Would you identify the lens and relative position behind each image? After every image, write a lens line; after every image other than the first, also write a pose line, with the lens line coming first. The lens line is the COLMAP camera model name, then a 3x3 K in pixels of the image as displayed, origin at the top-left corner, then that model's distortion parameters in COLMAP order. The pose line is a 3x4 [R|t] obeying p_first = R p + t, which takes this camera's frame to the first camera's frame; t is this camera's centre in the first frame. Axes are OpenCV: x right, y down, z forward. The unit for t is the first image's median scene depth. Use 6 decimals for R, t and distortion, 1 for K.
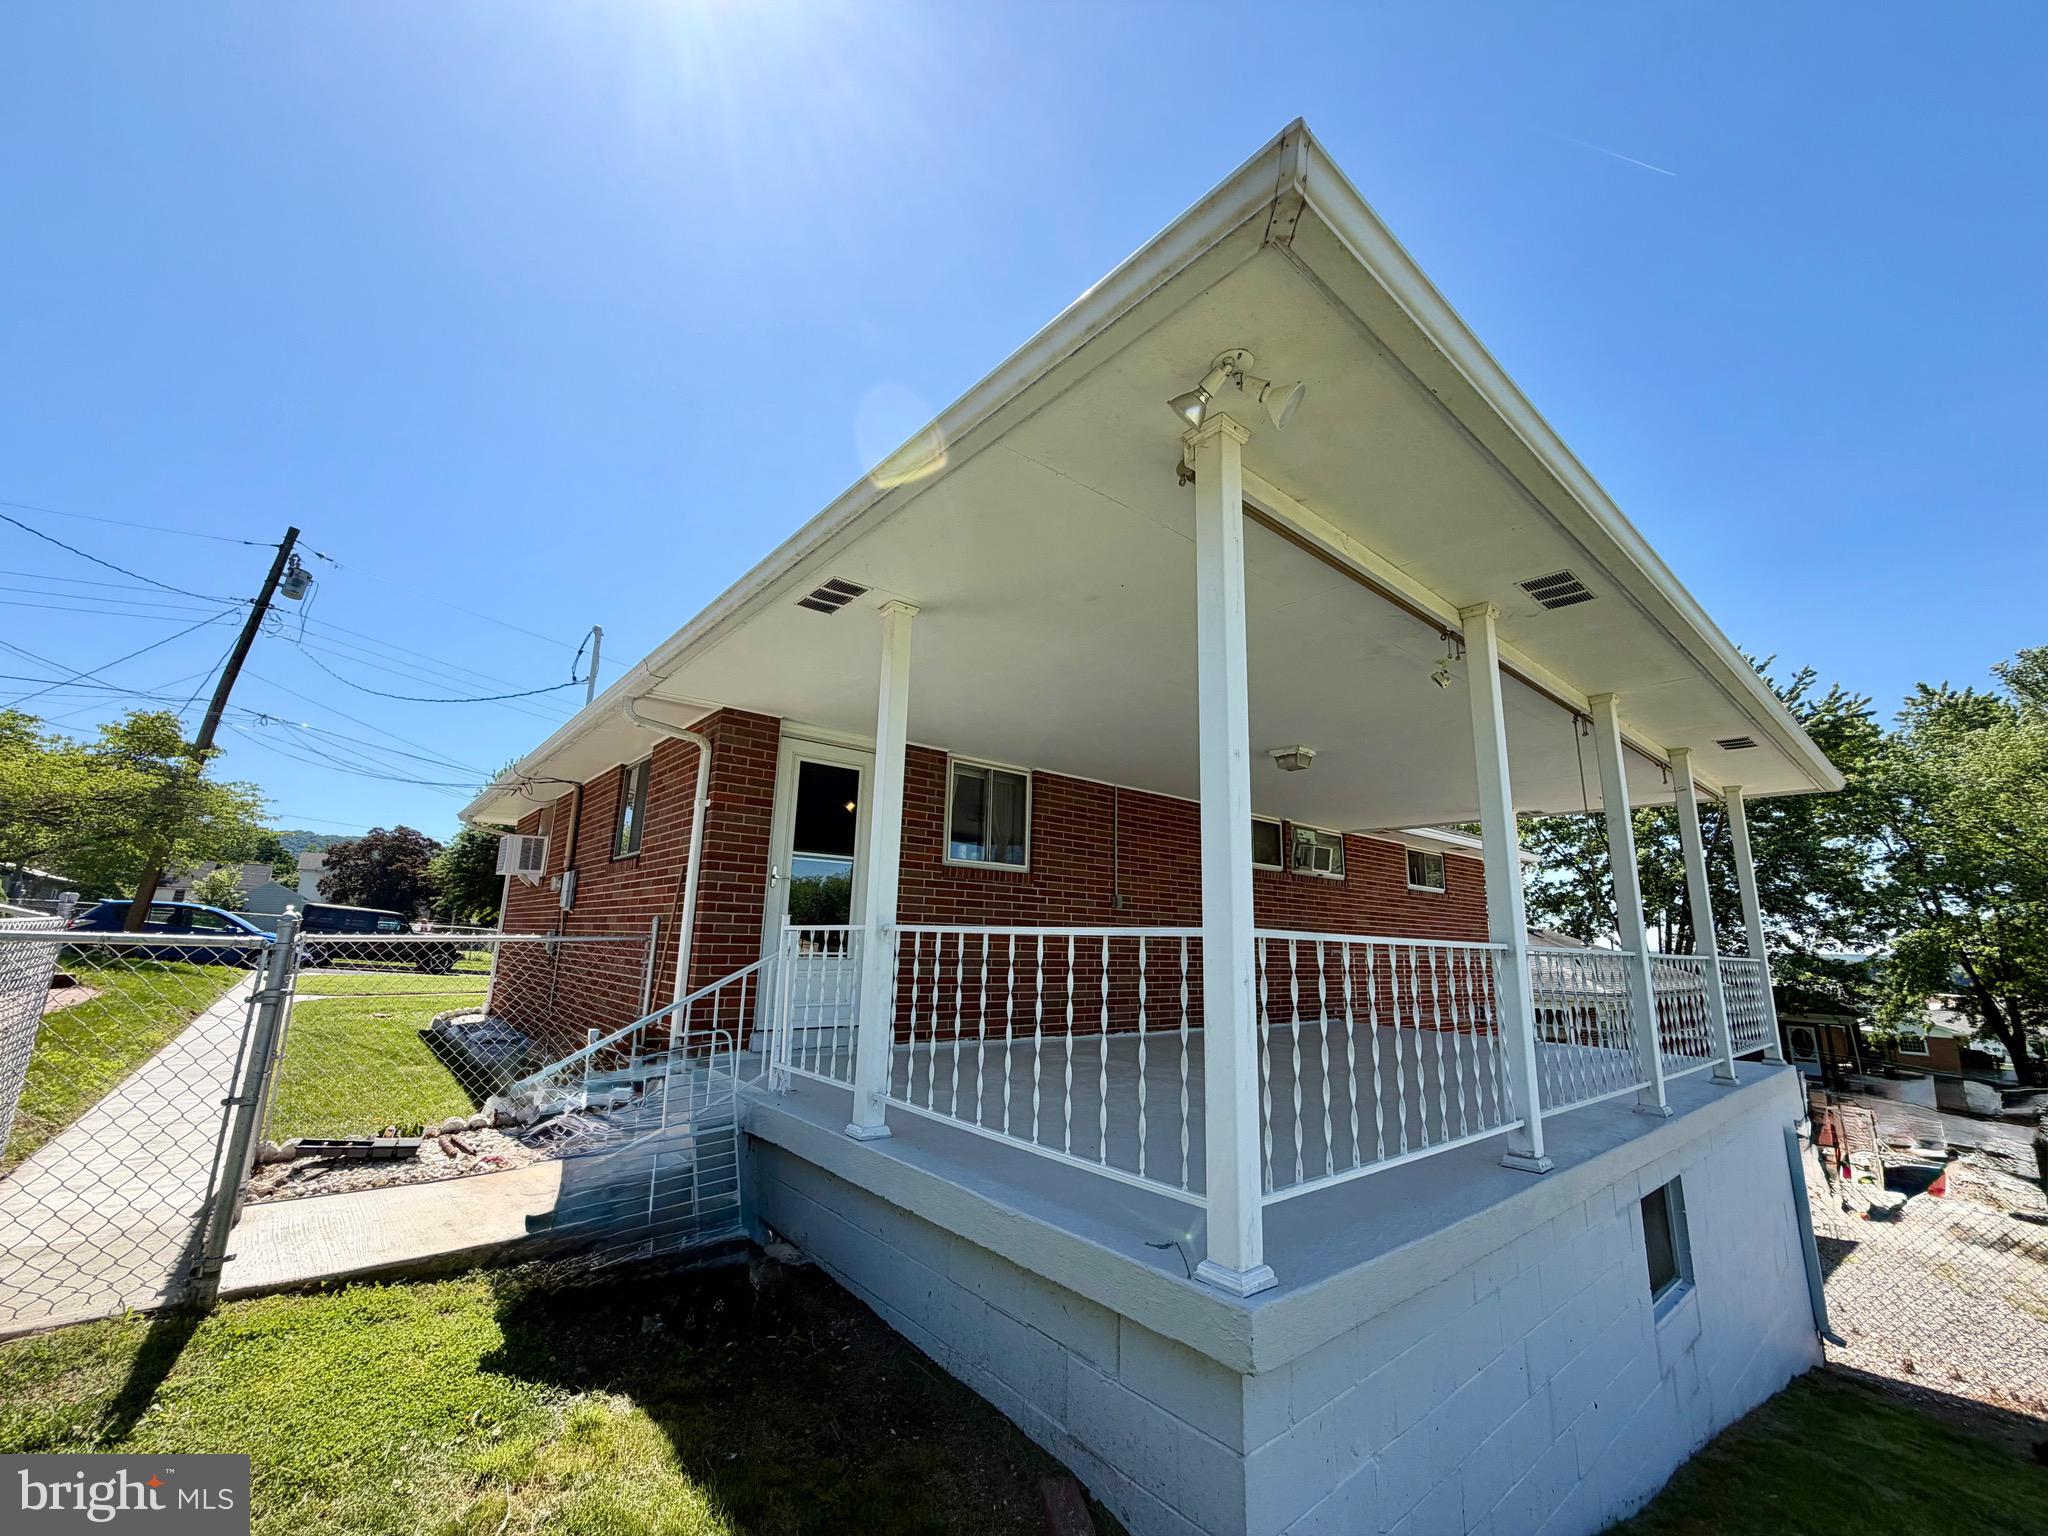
lens RADIAL K [[822.6, 0, 1023.1], [0, 822.6, 772.2], [0, 0, 1]] dist [-0.001358, 0.000421]
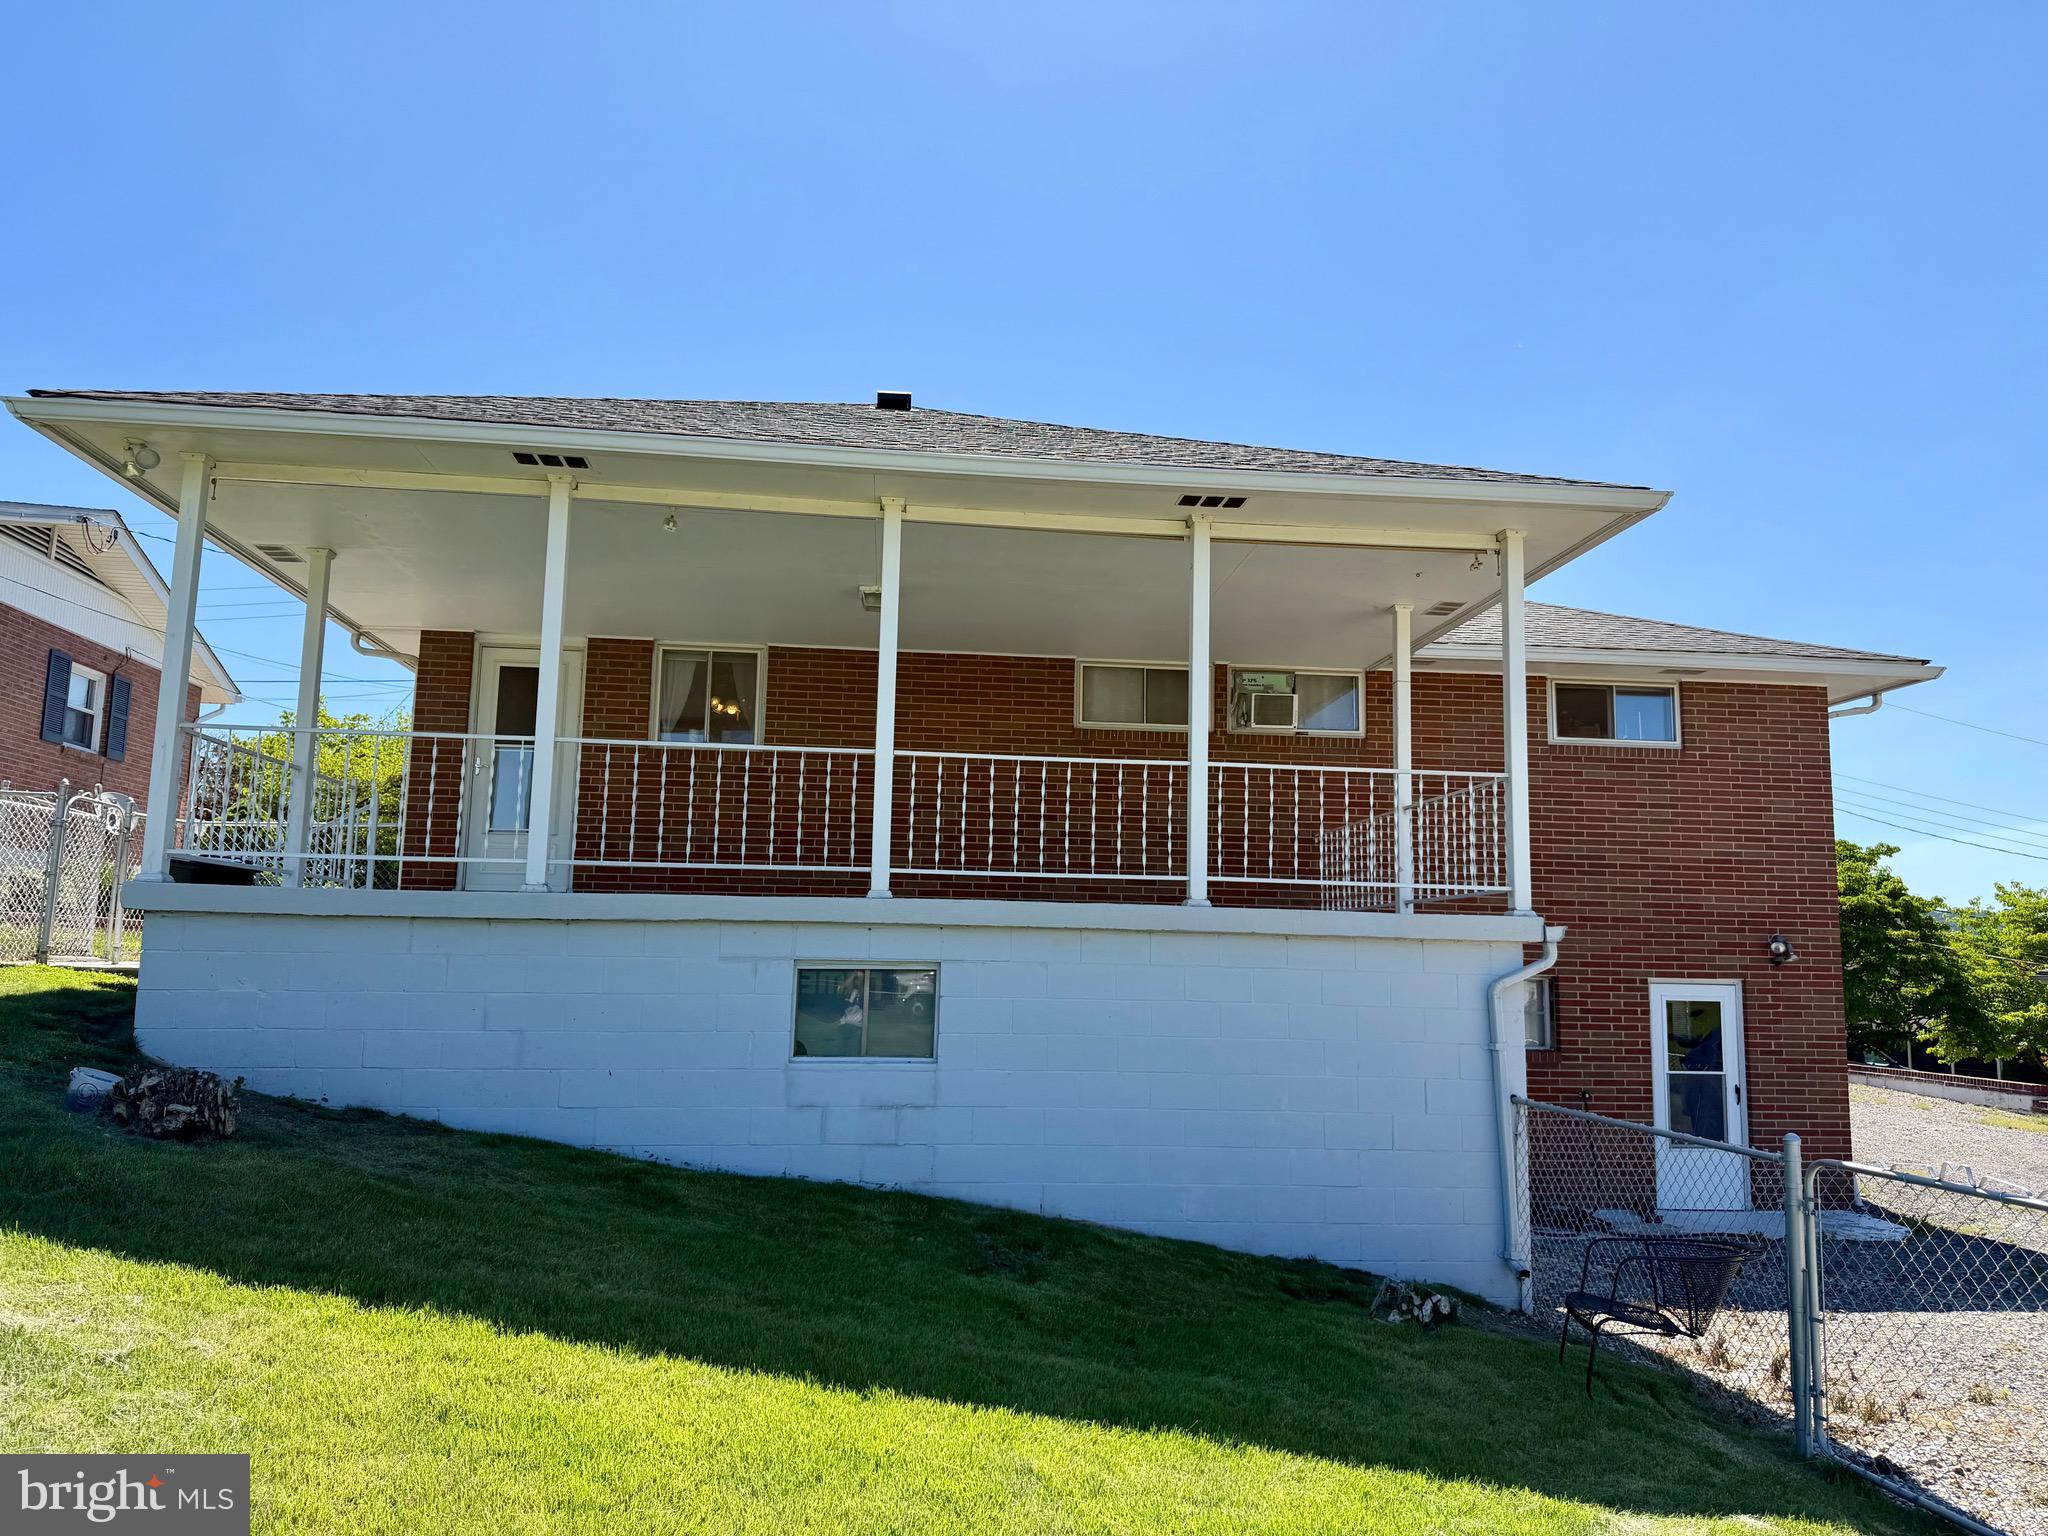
lens RADIAL K [[1443.4, 0, 1029.6], [0, 1443.4, 758.9], [0, 0, 1]] dist [0.030655, -0.030105]
pose [[0.828798, -0.082017, -0.553505, 1.317329], [0.115278, 0.993007, 0.025470, 0.134316], [0.547545, -0.084916, 0.832456, -0.272522]]
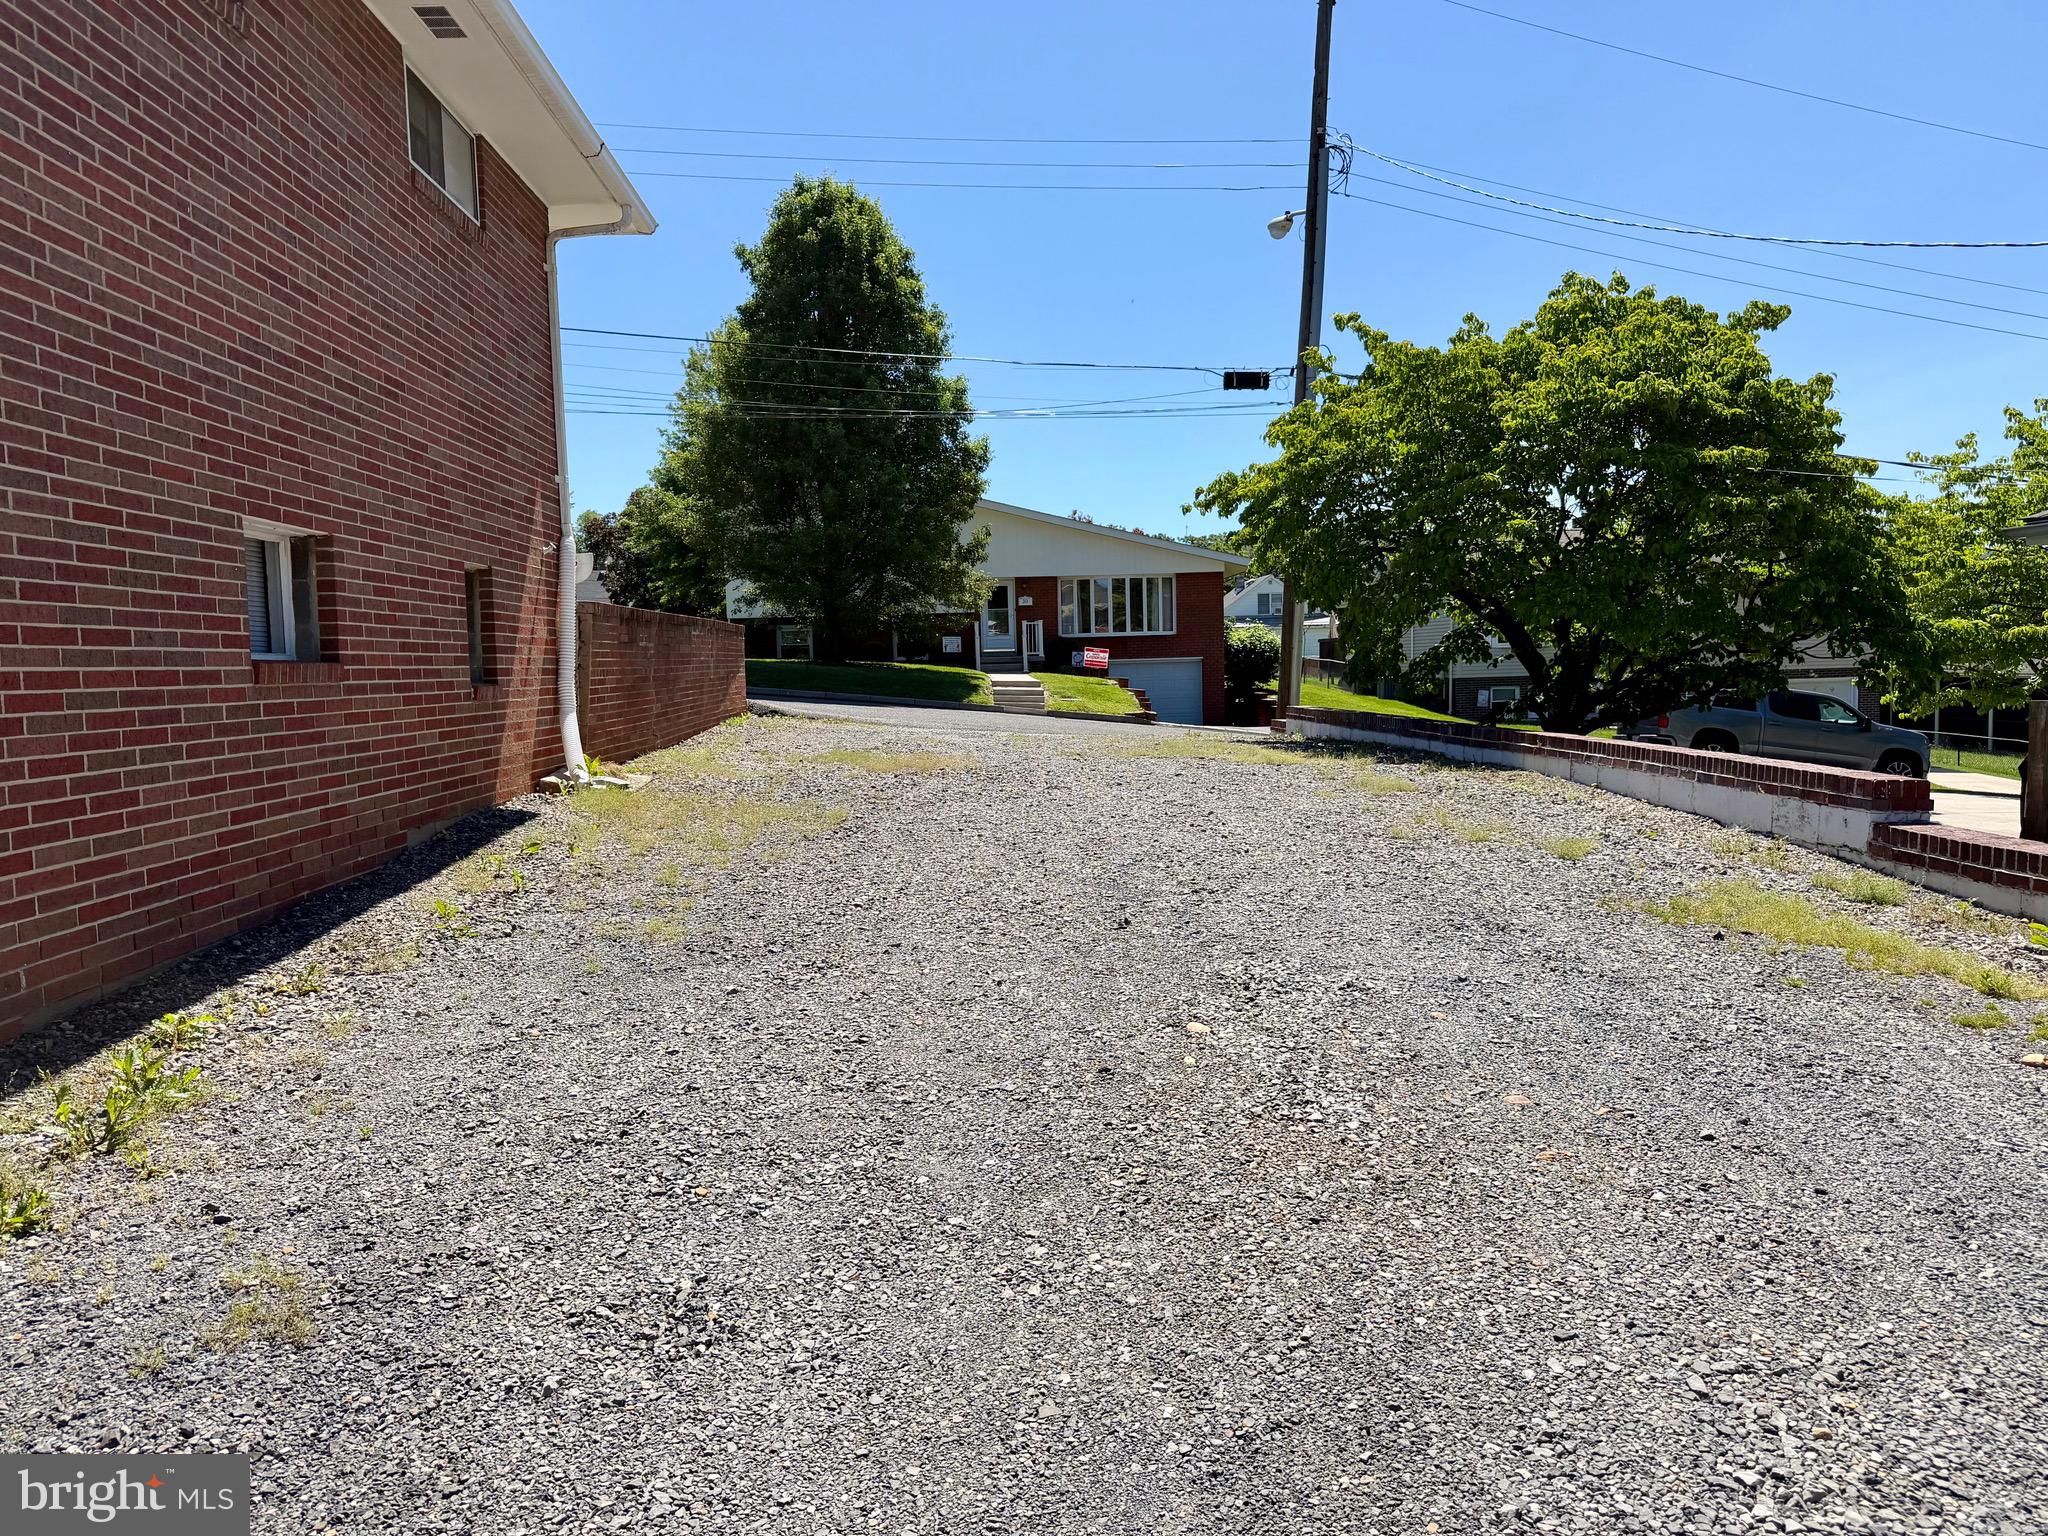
lens RADIAL K [[1443.4, 0, 1039.6], [0, 1443.4, 770.6], [0, 0, 1]] dist [0.030655, -0.030105]
pose [[0.801981, 0.005279, -0.597326, 1.450347], [0.166394, 0.958409, 0.231875, 0.758785], [0.573707, -0.285351, 0.767747, 2.114582]]
